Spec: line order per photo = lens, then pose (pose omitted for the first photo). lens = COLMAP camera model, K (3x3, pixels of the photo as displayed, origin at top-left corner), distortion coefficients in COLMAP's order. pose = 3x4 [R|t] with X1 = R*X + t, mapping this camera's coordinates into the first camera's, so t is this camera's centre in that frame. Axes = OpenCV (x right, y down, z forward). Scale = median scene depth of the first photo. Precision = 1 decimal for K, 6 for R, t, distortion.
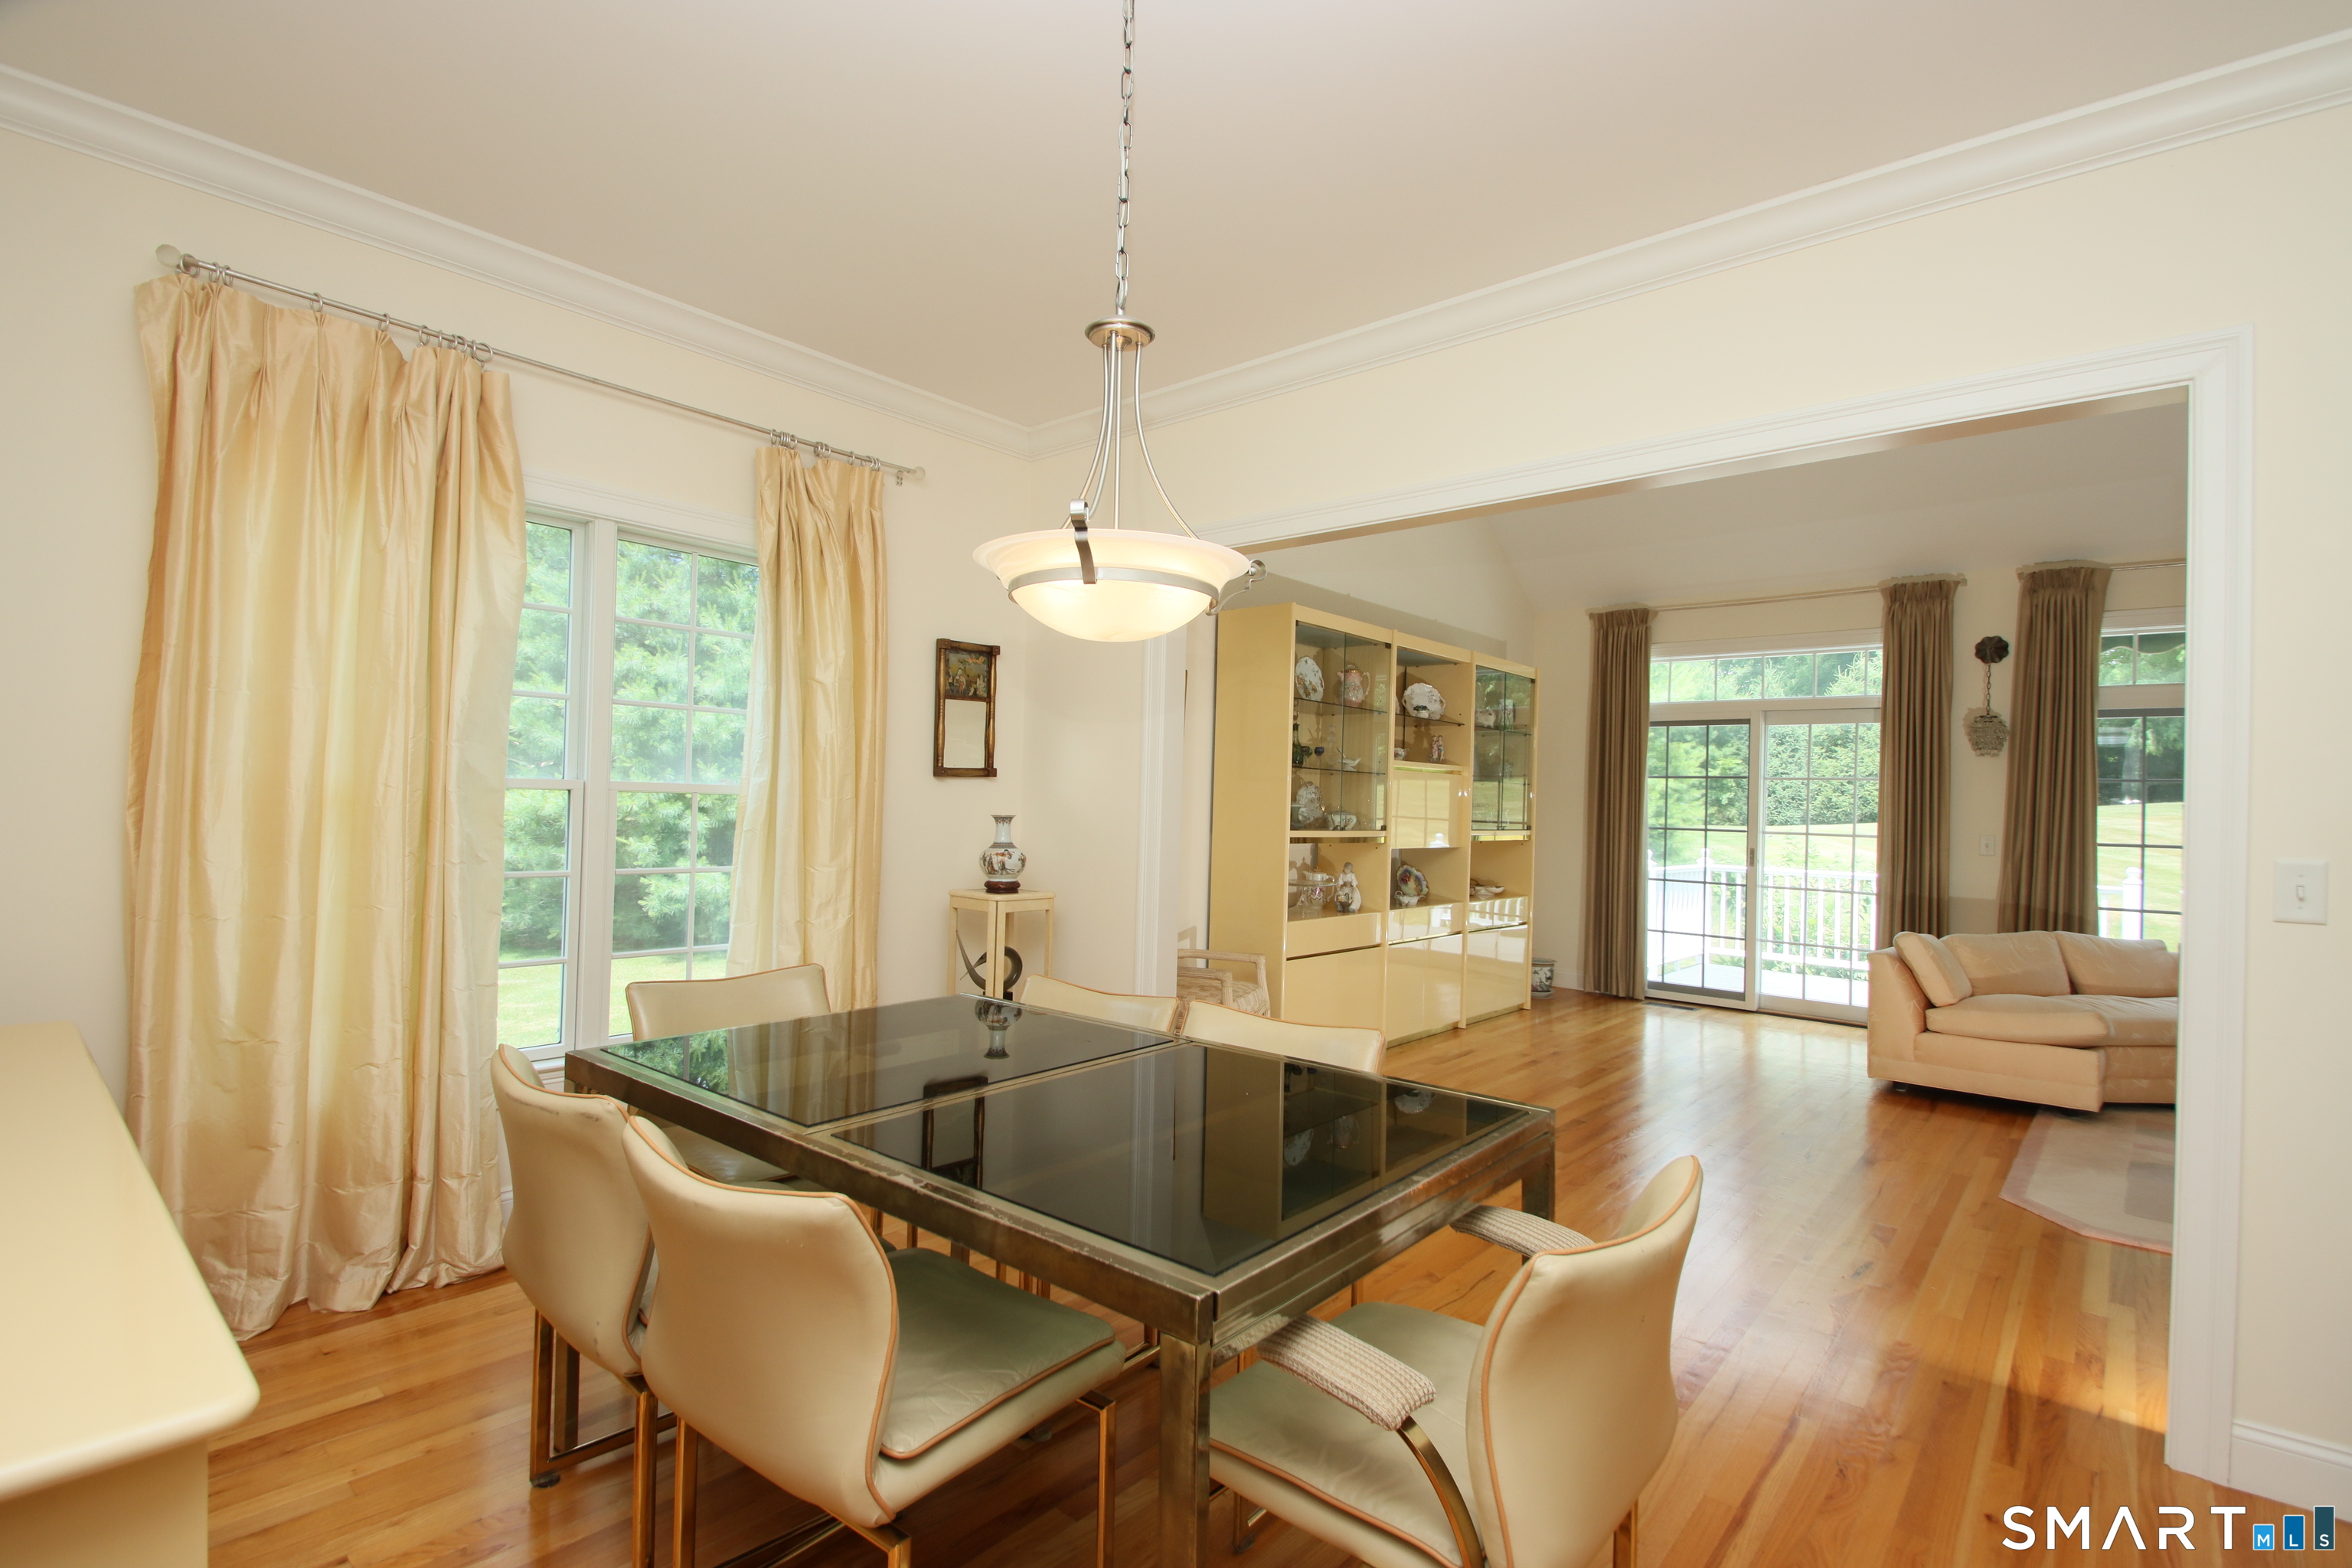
lens RADIAL K [[1085.9, 0, 1180.3], [0, 1085.9, 791.1], [0, 0, 1]] dist [0.002450, -0.015574]
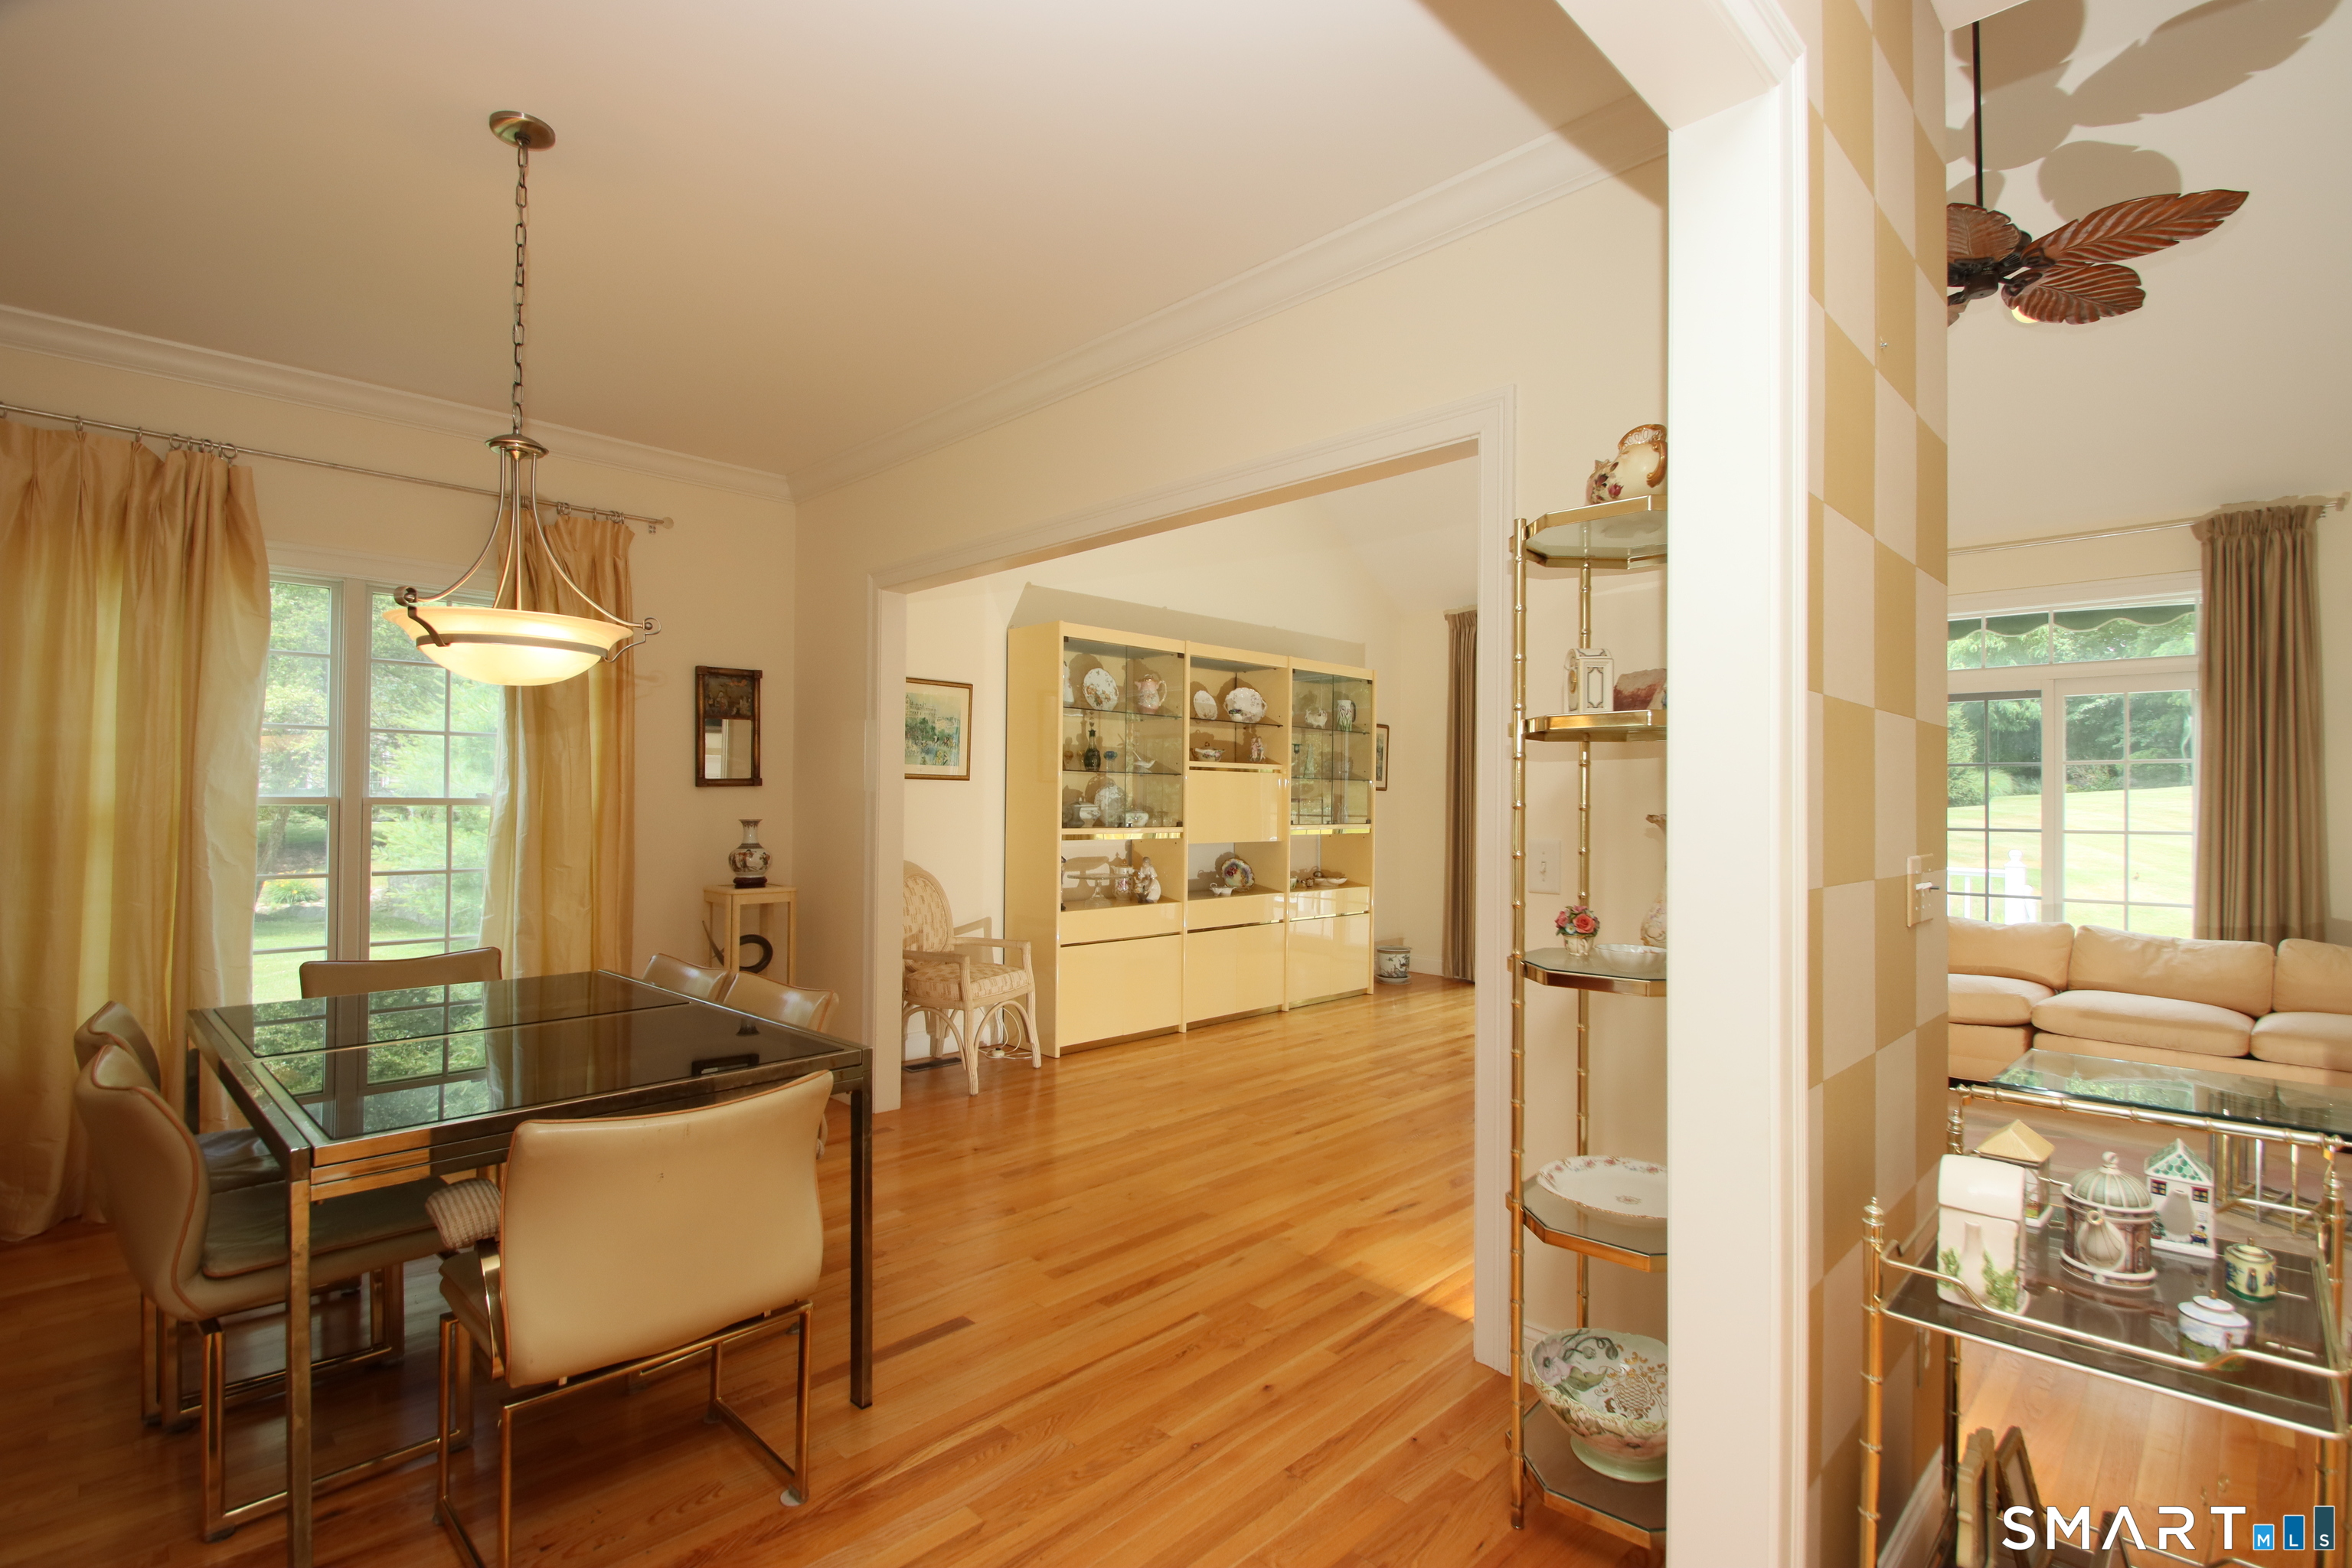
lens RADIAL K [[1094.5, 0, 1186.4], [0, 1094.5, 790.3], [0, 0, 1]] dist [0.018977, -0.020567]
pose [[0.997889, -0.017541, -0.062523, 0.237901], [0.017759, 0.999838, 0.002925, -0.002580], [0.062462, -0.004029, 0.998039, -0.079983]]
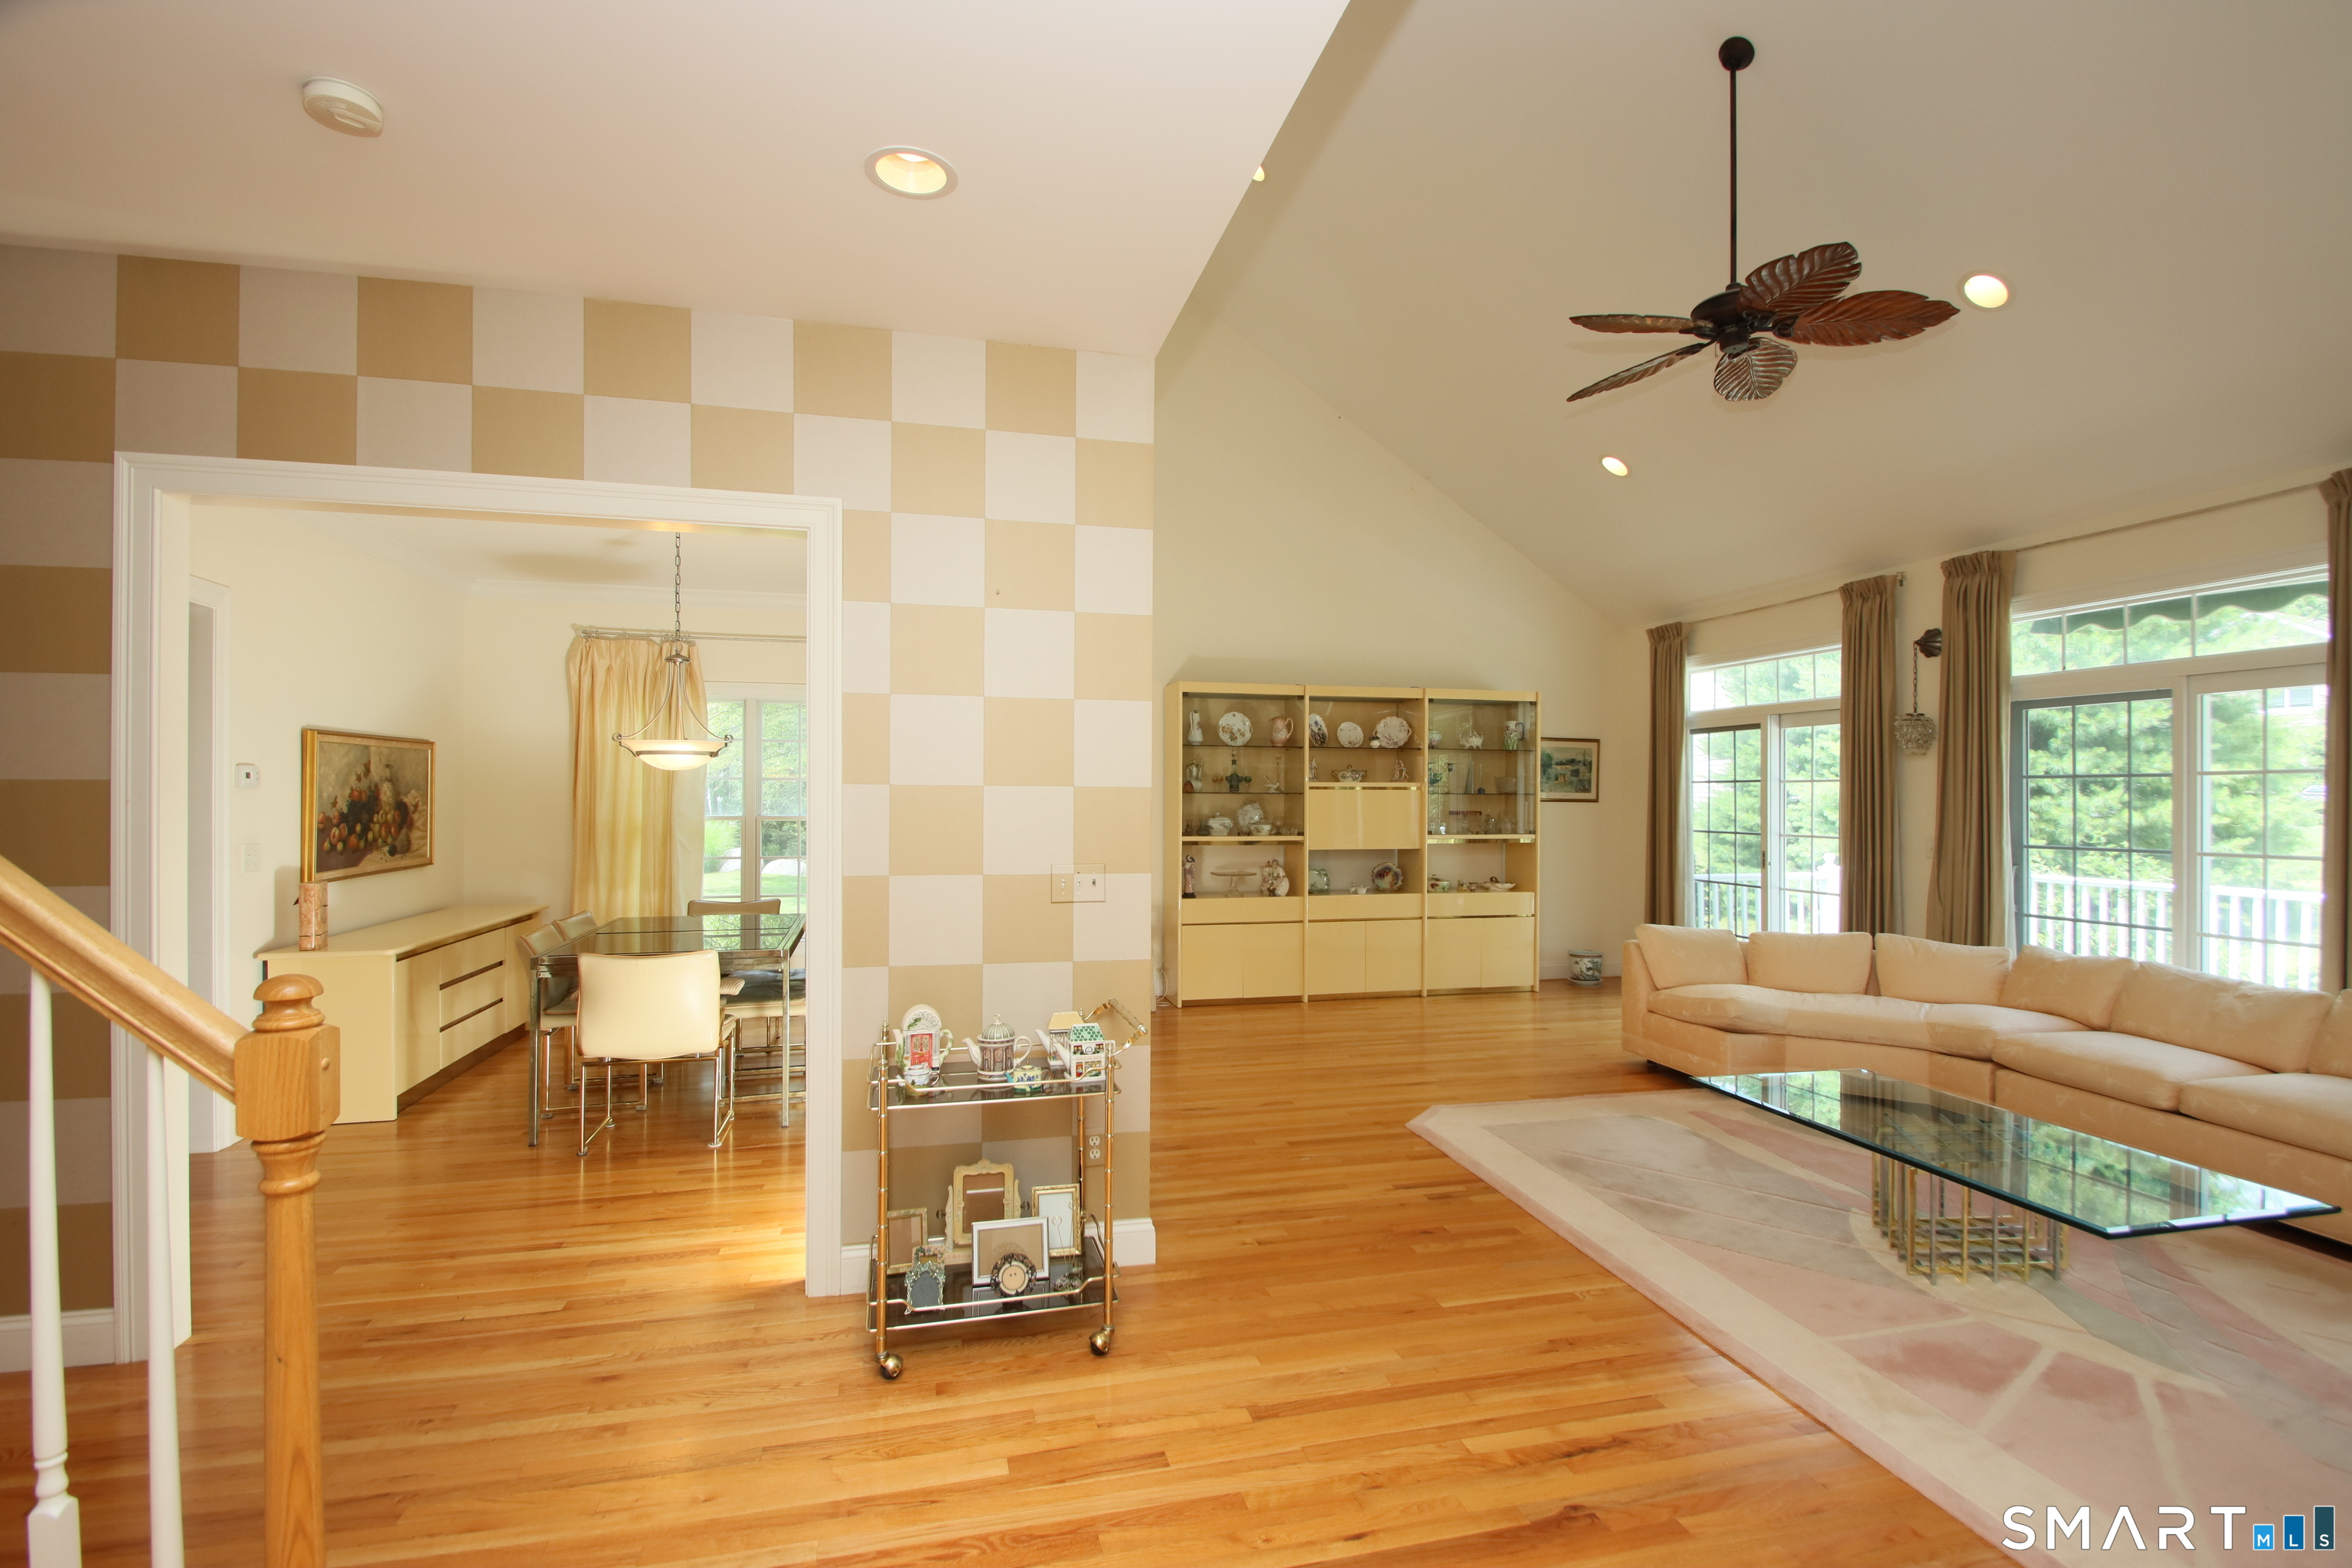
lens RADIAL K [[1086.8, 0, 1186.2], [0, 1086.8, 797.1], [0, 0, 1]] dist [0.015016, -0.017586]
pose [[0.818276, -0.023196, -0.574357, 0.765554], [0.025710, 0.999662, -0.003744, -0.008757], [0.574250, -0.011703, 0.818596, -0.164434]]
